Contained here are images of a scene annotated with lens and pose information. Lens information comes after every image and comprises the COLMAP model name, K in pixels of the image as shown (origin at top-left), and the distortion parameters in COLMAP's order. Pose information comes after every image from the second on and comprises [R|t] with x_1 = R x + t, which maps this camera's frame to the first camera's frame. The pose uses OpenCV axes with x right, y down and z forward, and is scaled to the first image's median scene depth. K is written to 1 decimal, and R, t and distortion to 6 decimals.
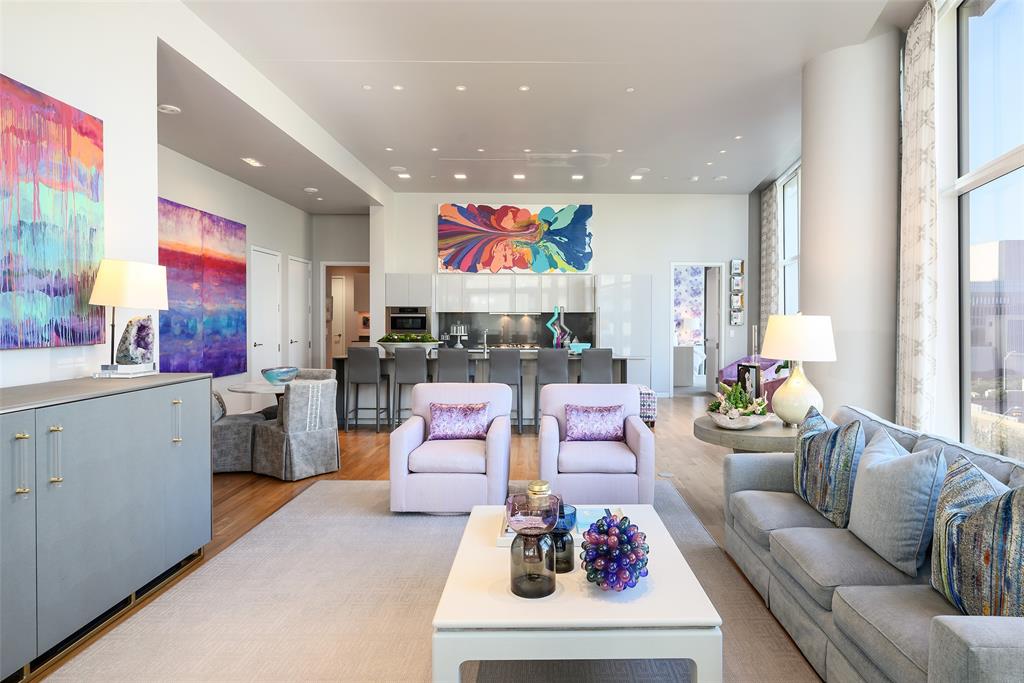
lens RADIAL K [[579.7, 0, 531.4], [0, 579.7, 327.6], [0, 0, 1]] dist [0.000574, -0.000372]
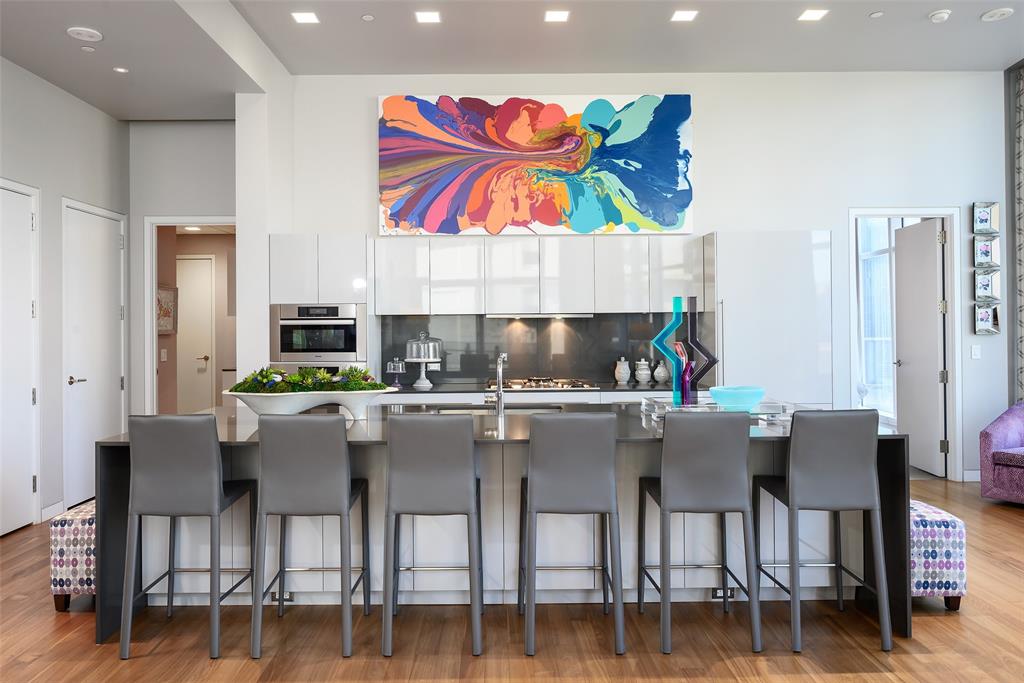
lens RADIAL K [[894.2, 0, 513.9], [0, 894.2, 321.5], [0, 0, 1]] dist [-0.016560, 0.000018]
pose [[0.999910, -0.011367, -0.007162, -0.042045], [0.011224, 0.999741, -0.019787, -0.005027], [0.007385, 0.019704, 0.999779, 0.242882]]
